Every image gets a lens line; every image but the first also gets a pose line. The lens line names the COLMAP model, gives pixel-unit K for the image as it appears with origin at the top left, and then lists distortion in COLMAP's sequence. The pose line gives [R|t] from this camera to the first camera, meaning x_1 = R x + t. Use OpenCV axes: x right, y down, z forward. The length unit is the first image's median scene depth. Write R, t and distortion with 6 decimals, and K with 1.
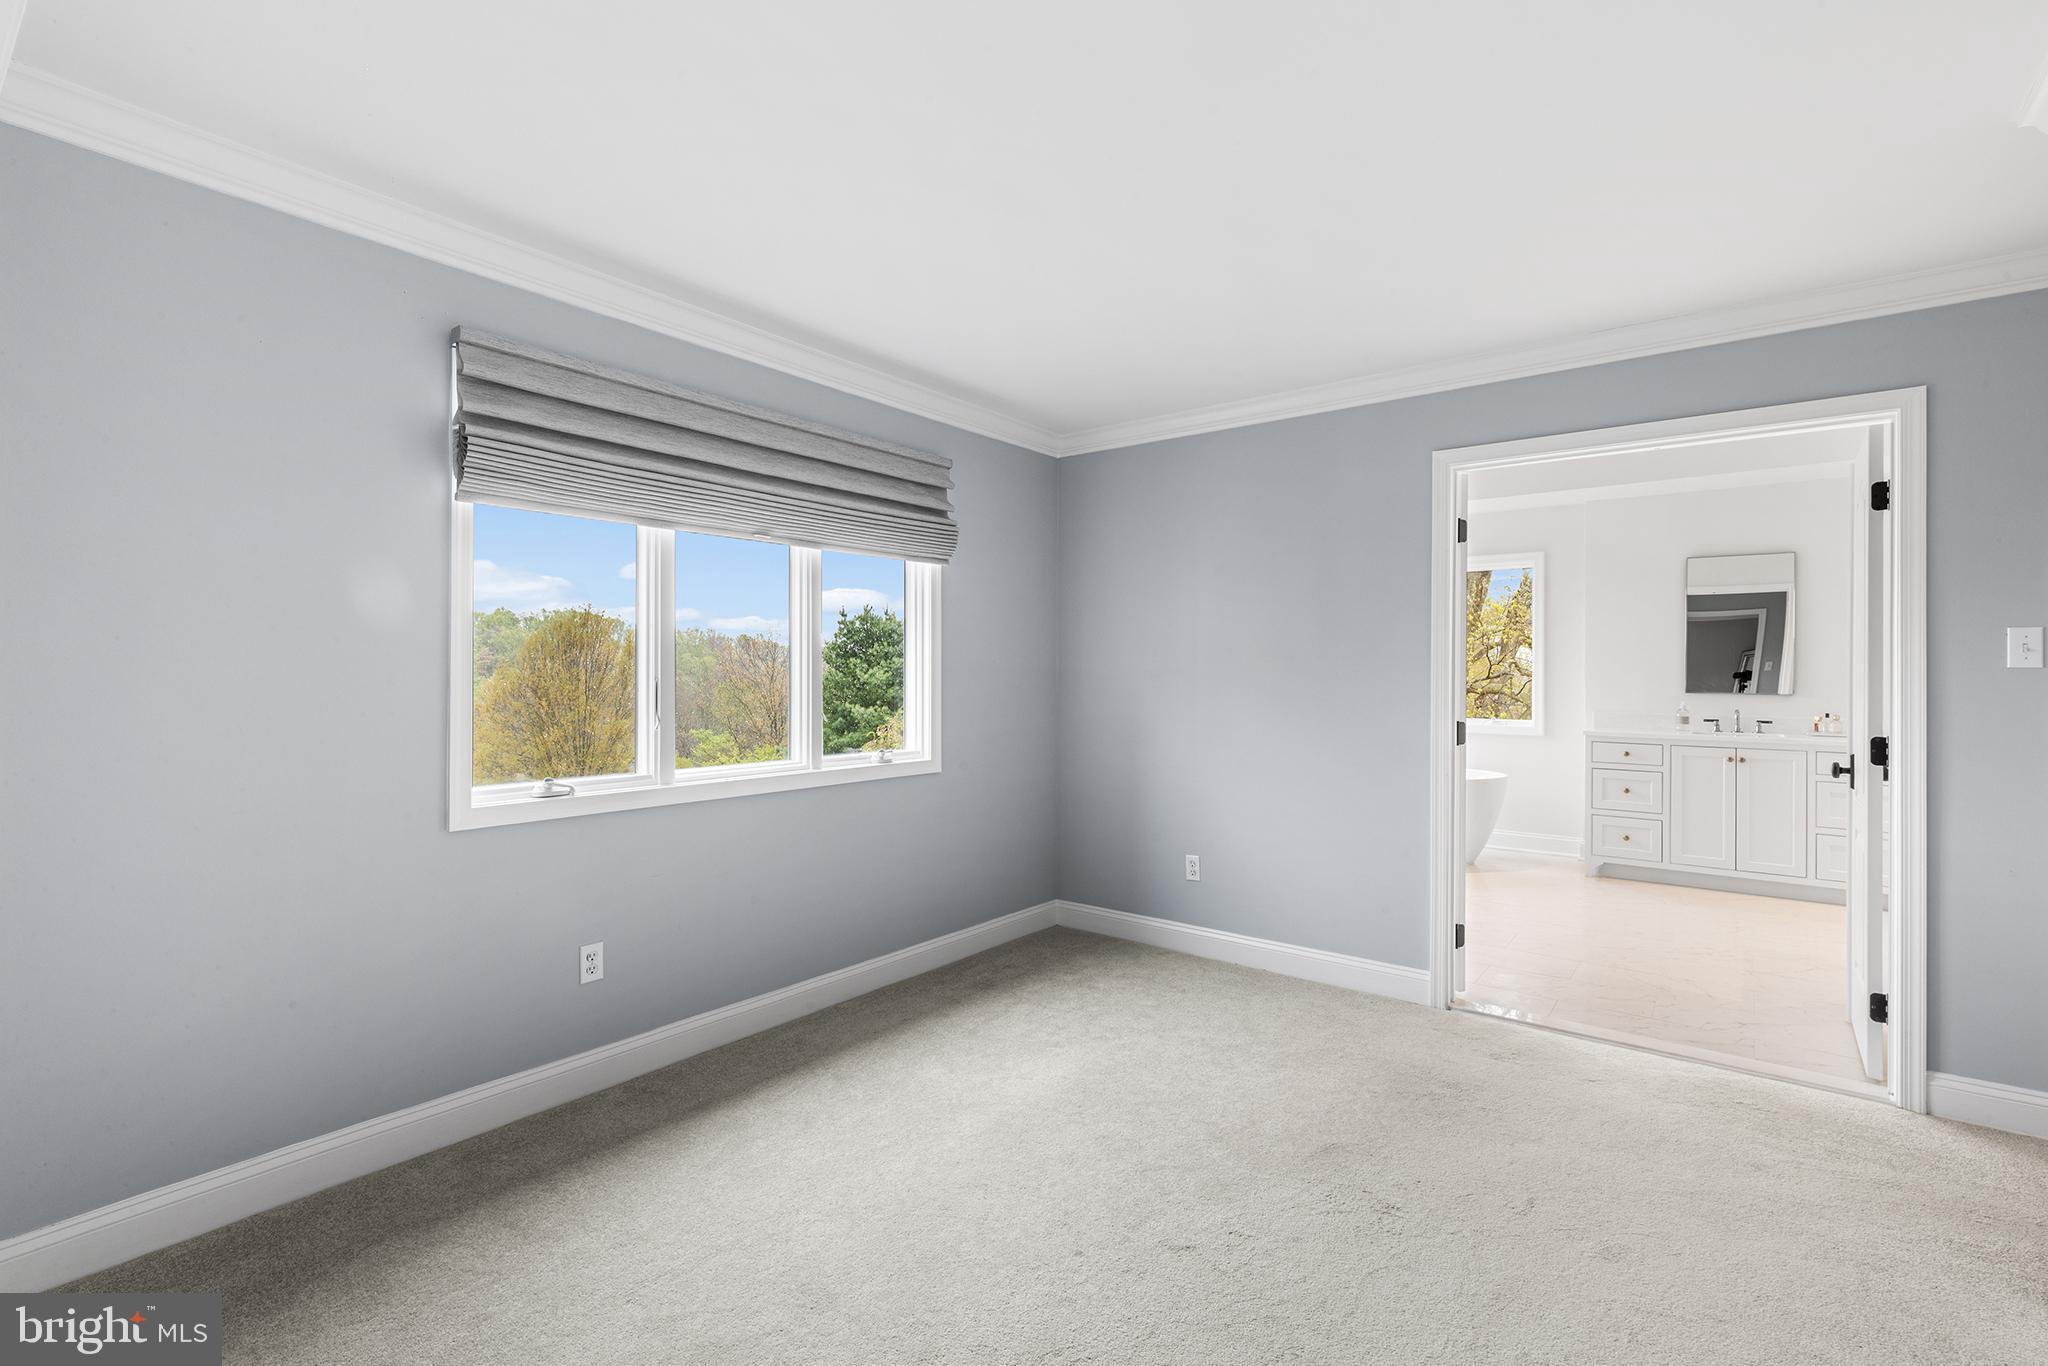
lens RADIAL K [[926.9, 0, 1017.7], [0, 926.9, 676.1], [0, 0, 1]] dist [0.007433, -0.000675]
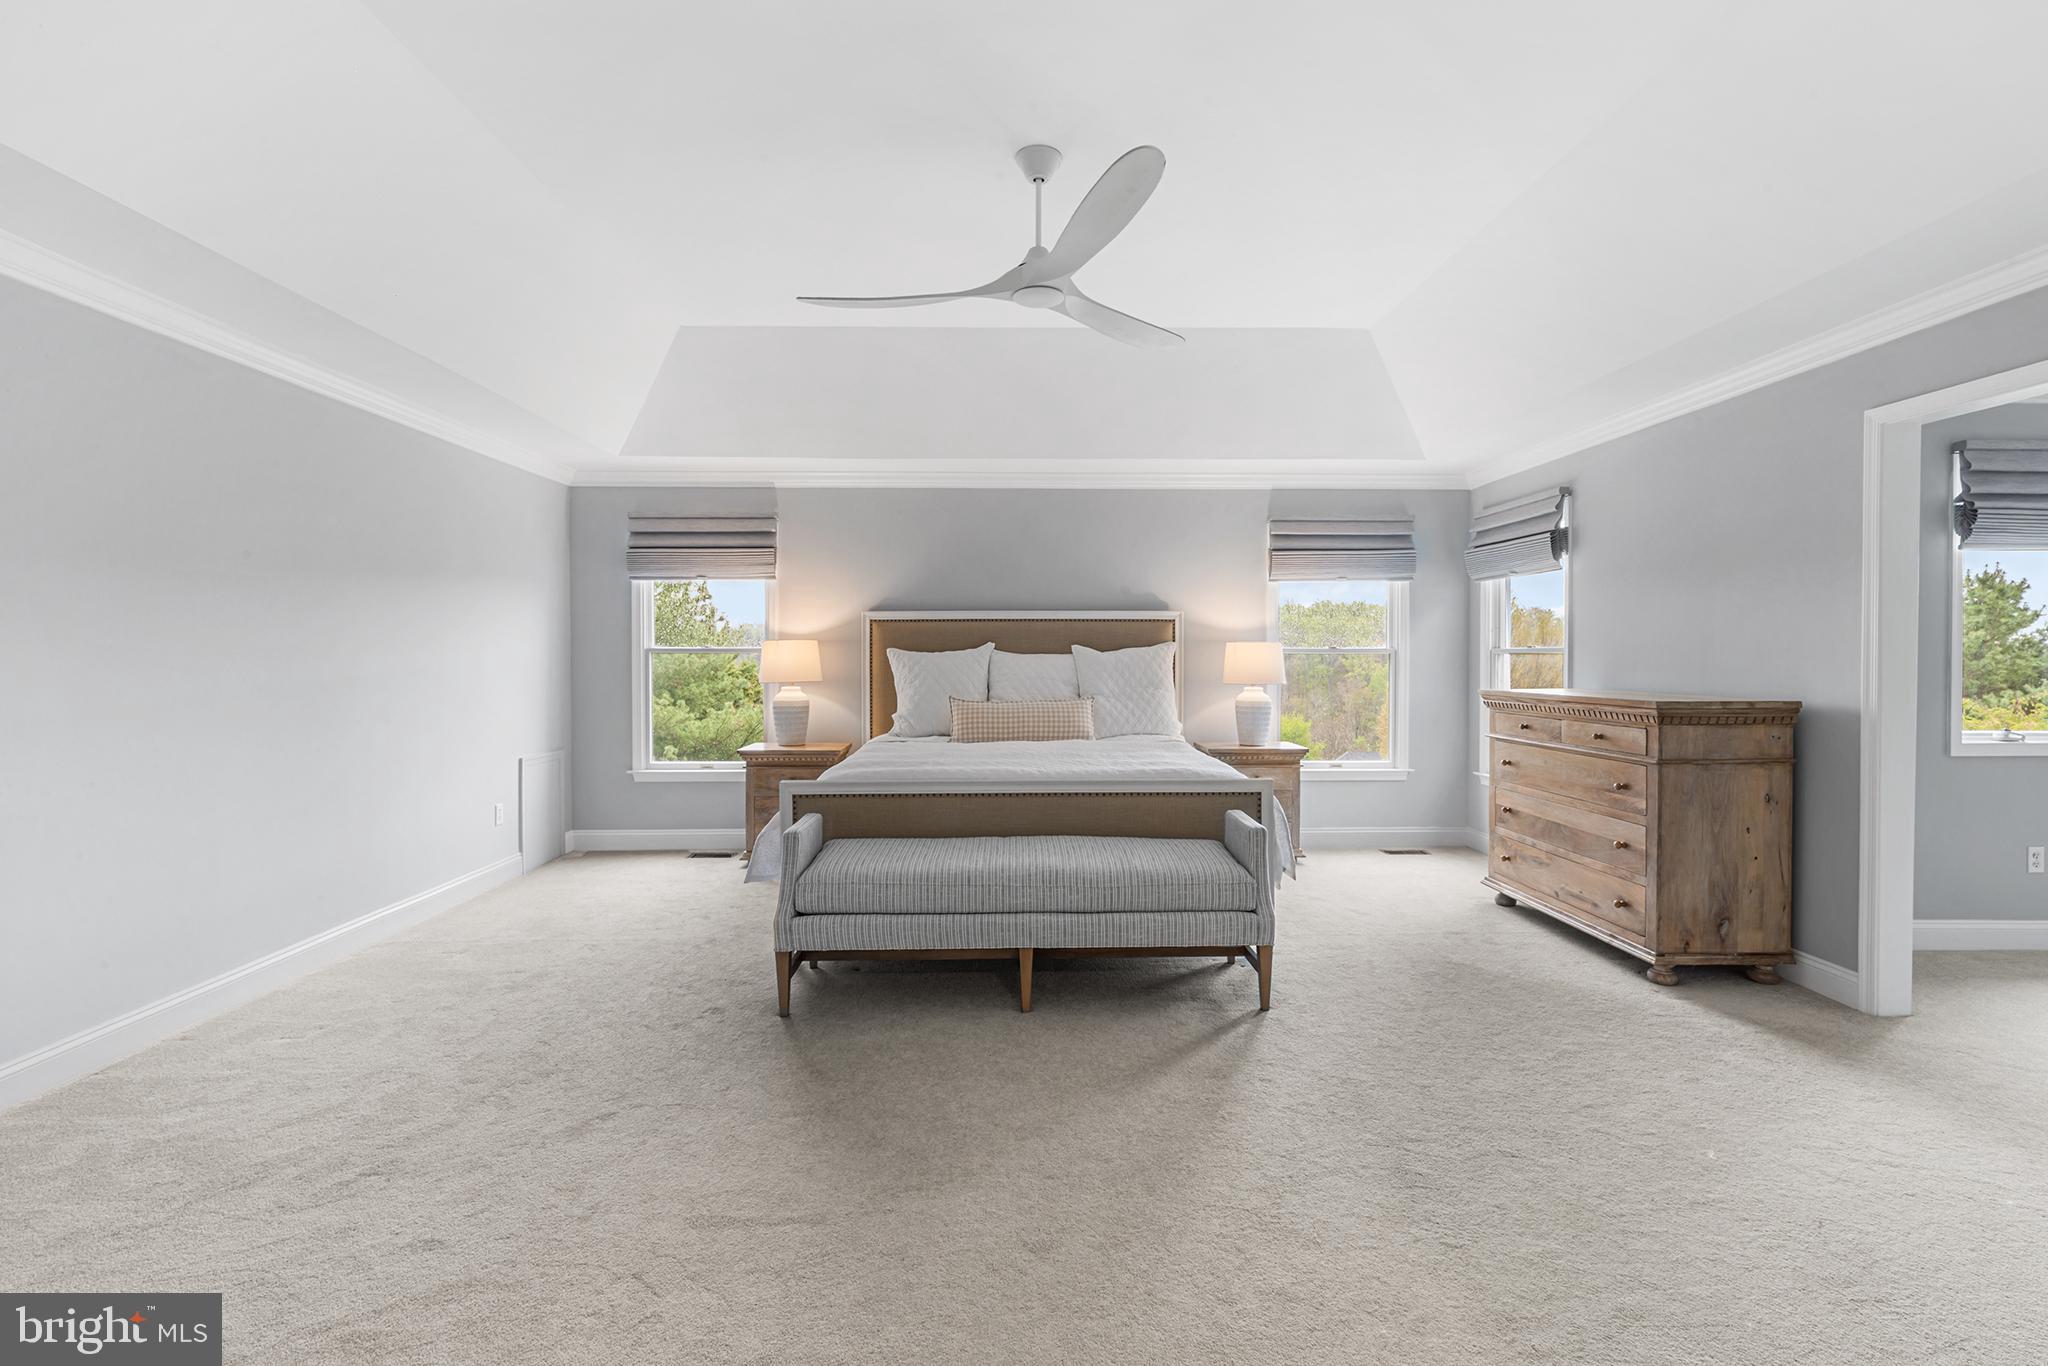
lens RADIAL K [[926.9, 0, 1025.6], [0, 926.9, 671.6], [0, 0, 1]] dist [0.007433, -0.000675]
pose [[0.635273, 0.006735, -0.772258, -0.208315], [-0.000468, 0.999965, 0.008336, 0.004679], [0.772287, -0.004934, 0.635254, -0.687018]]
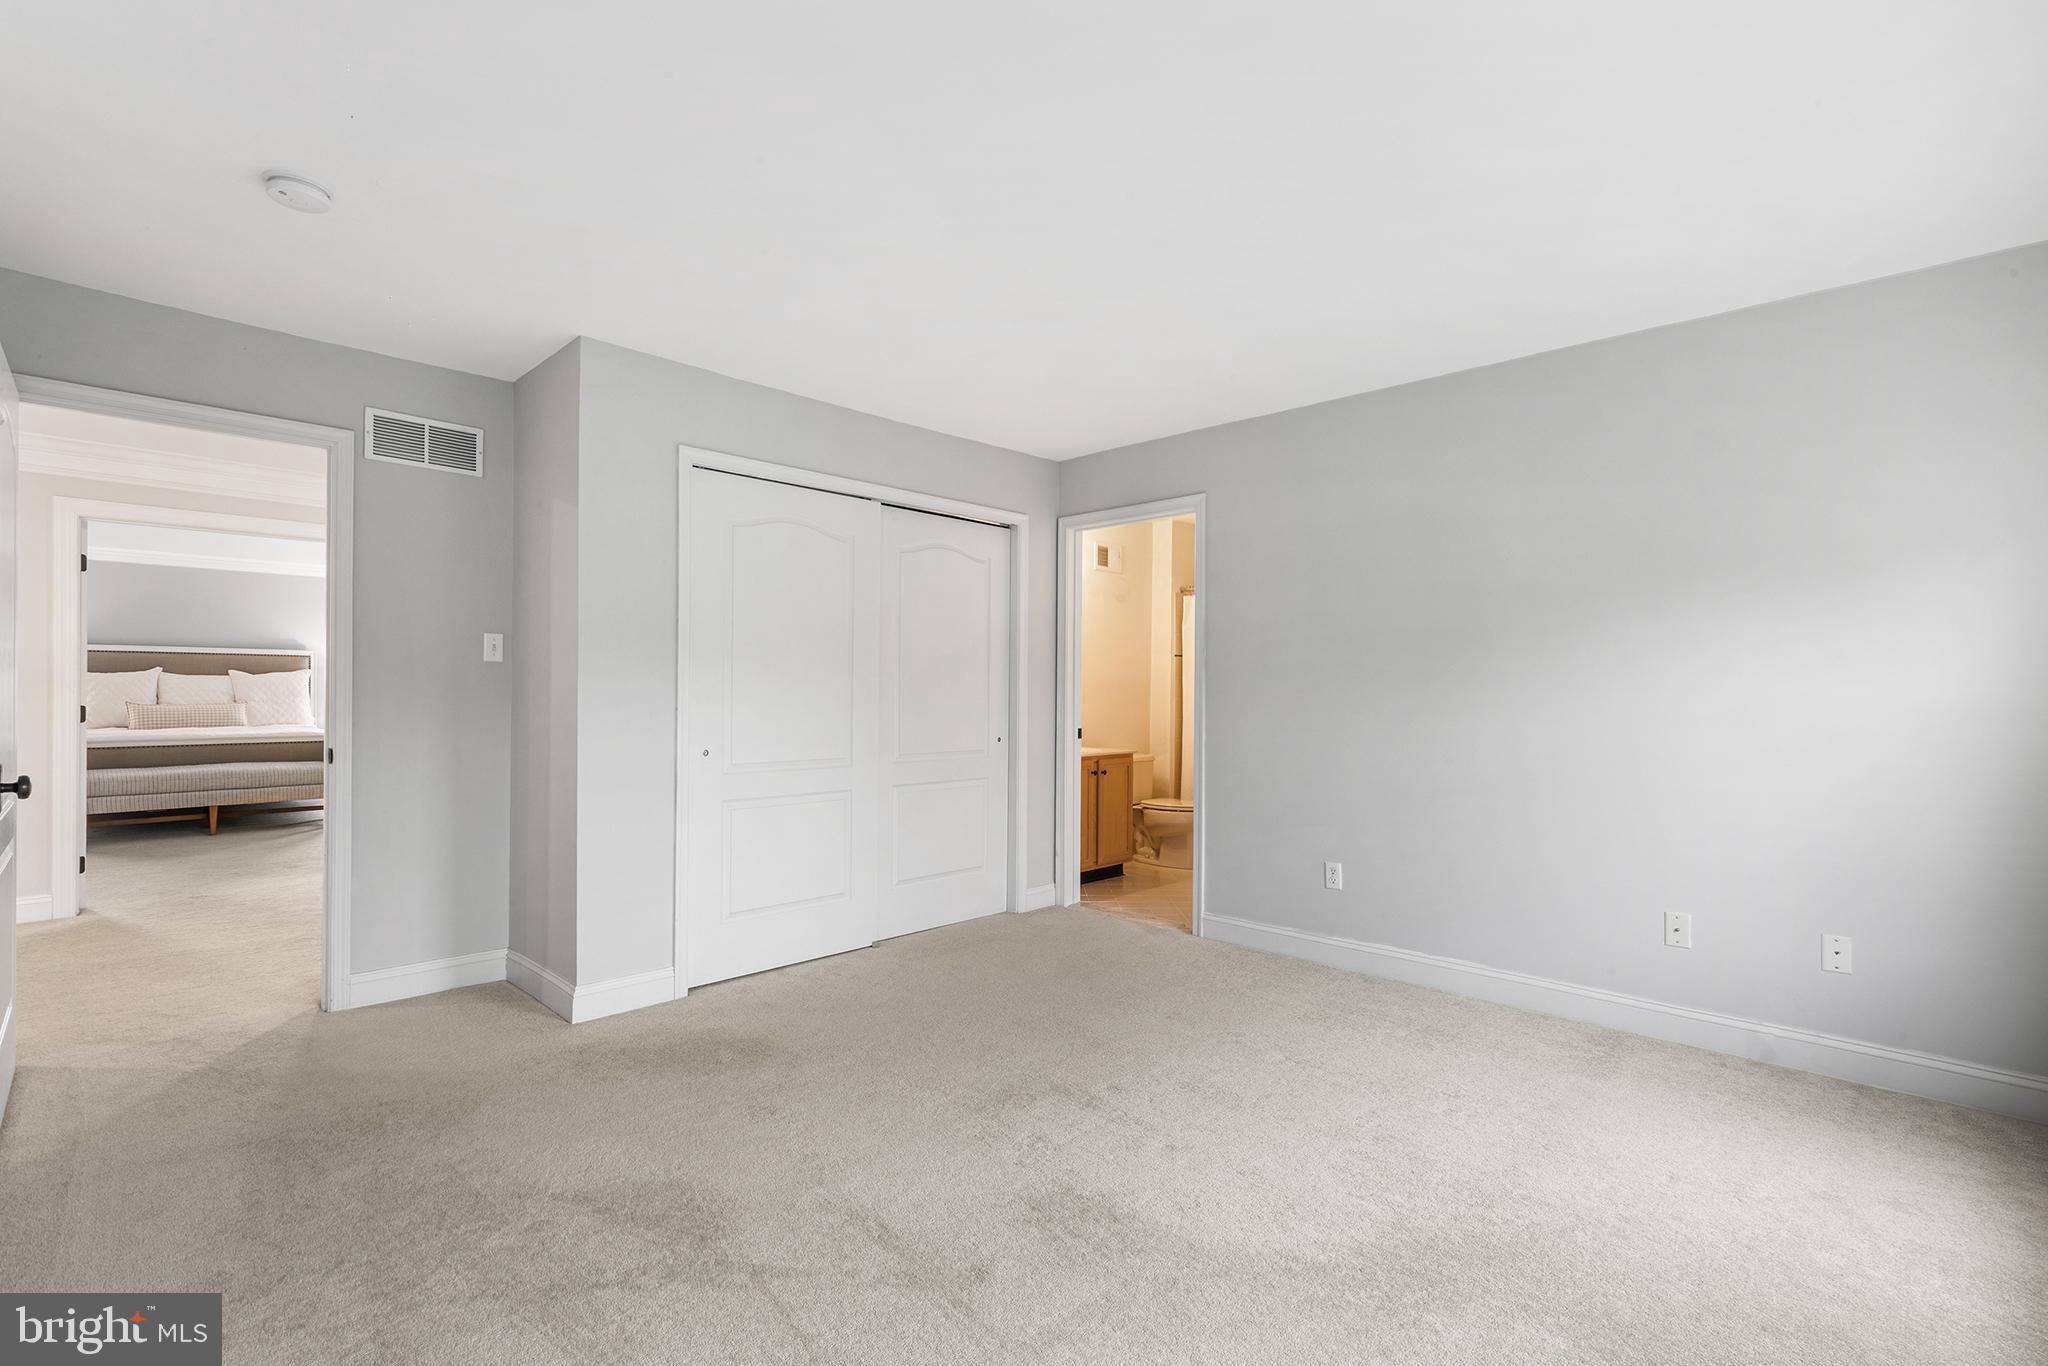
lens RADIAL K [[926.9, 0, 1021.5], [0, 926.9, 695.0], [0, 0, 1]] dist [0.007433, -0.000675]
pose [[0.994895, 0.007056, -0.100671, 0.814838], [-0.006766, 0.999972, 0.003221, 0.015549], [0.100690, -0.002523, 0.994915, -1.717050]]
